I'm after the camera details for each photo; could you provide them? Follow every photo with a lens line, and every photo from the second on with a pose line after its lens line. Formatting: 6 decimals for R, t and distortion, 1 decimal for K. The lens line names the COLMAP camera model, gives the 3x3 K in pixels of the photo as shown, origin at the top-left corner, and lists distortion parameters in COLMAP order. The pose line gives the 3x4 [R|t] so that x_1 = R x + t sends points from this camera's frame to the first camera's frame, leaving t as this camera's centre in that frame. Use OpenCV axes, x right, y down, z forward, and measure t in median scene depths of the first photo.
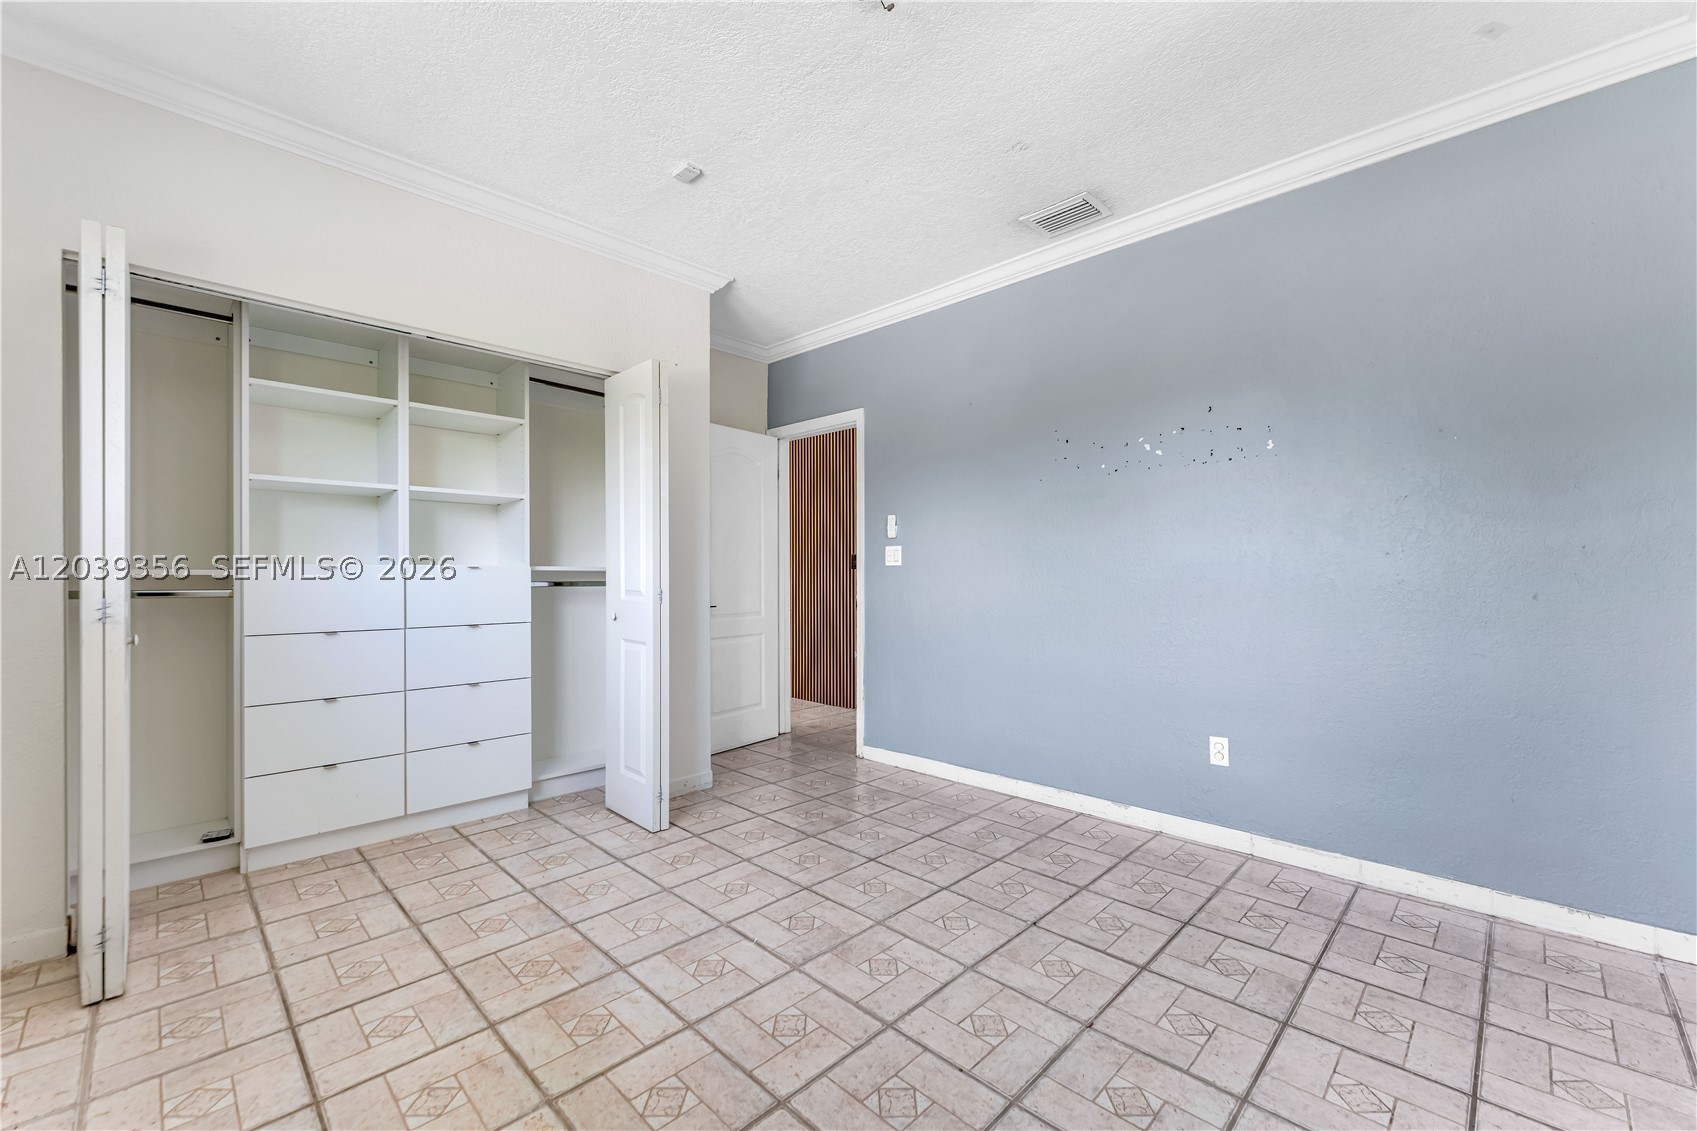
lens RADIAL K [[696.2, 0, 876.8], [0, 696.2, 557.8], [0, 0, 1]] dist [-0.001426, -0.000303]
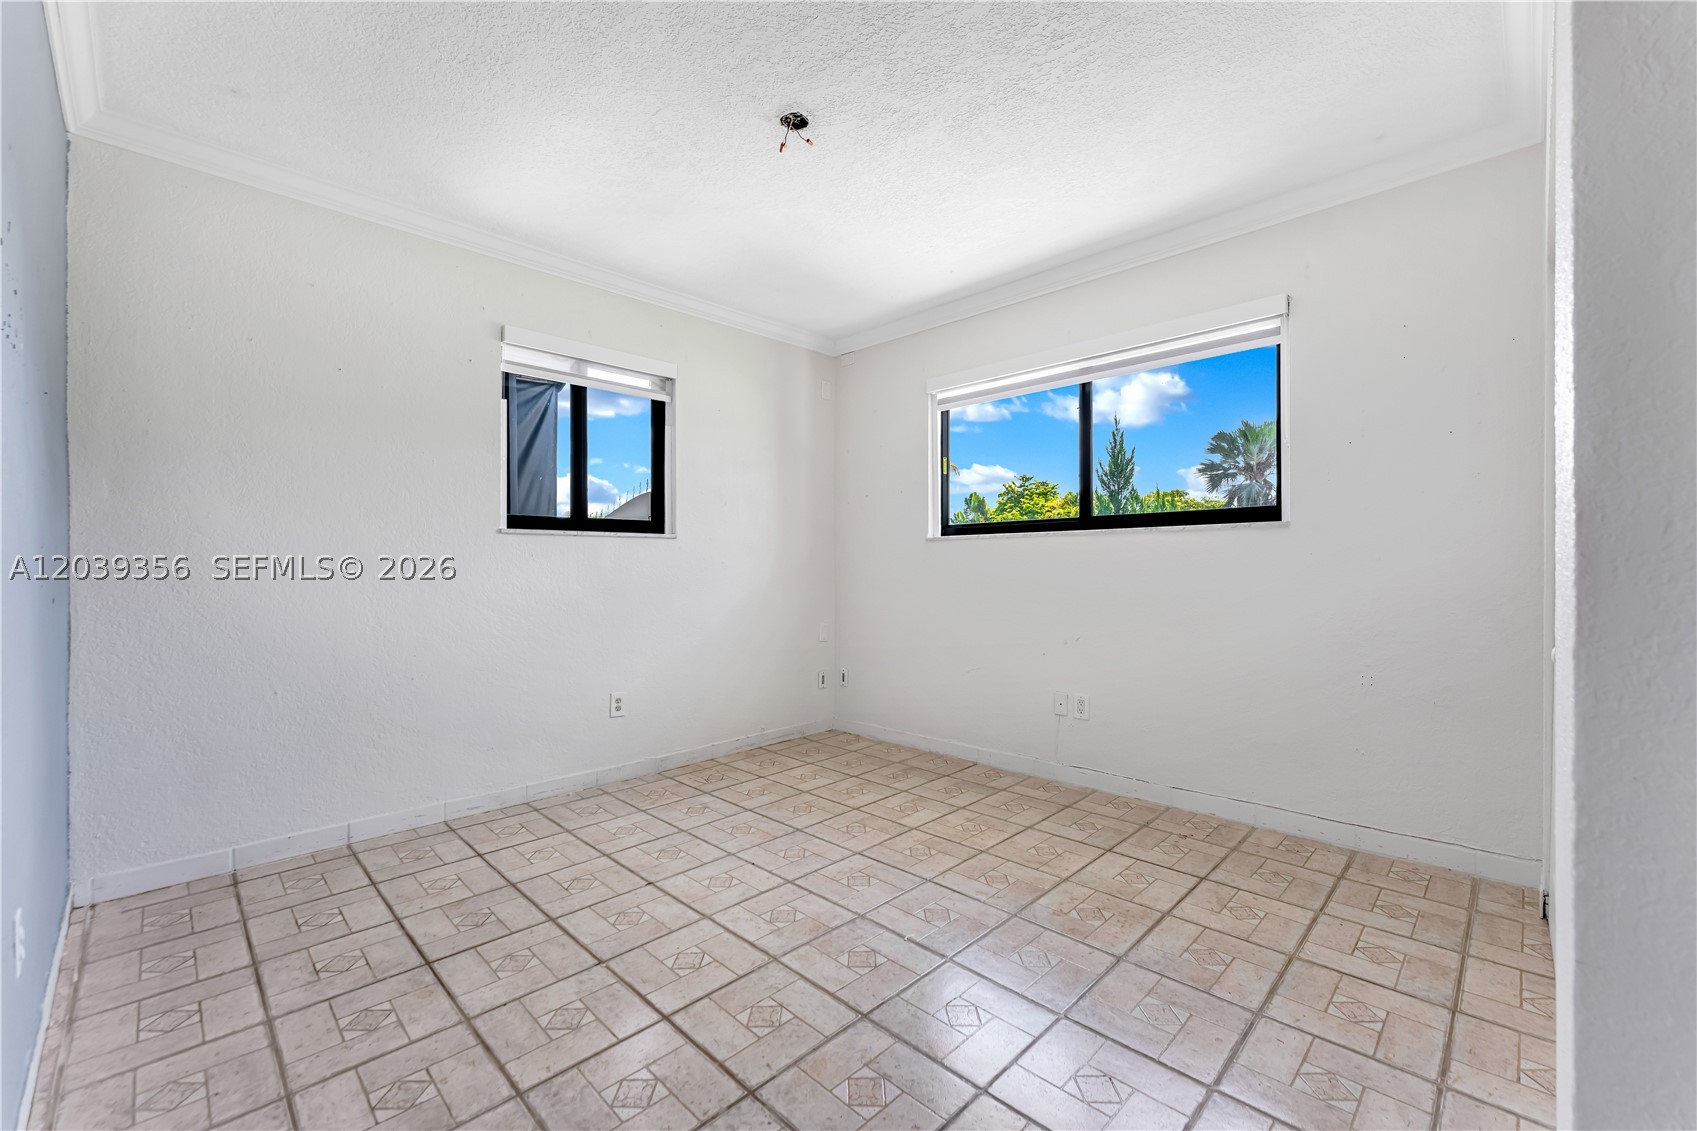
lens RADIAL K [[696.2, 0, 876.8], [0, 696.2, 557.8], [0, 0, 1]] dist [-0.001426, -0.000303]
pose [[-0.999963, 0.006973, 0.005038, -0.146799], [0.006790, 0.999346, -0.035511, 0.047701], [-0.005283, -0.035476, -0.999357, 2.073690]]
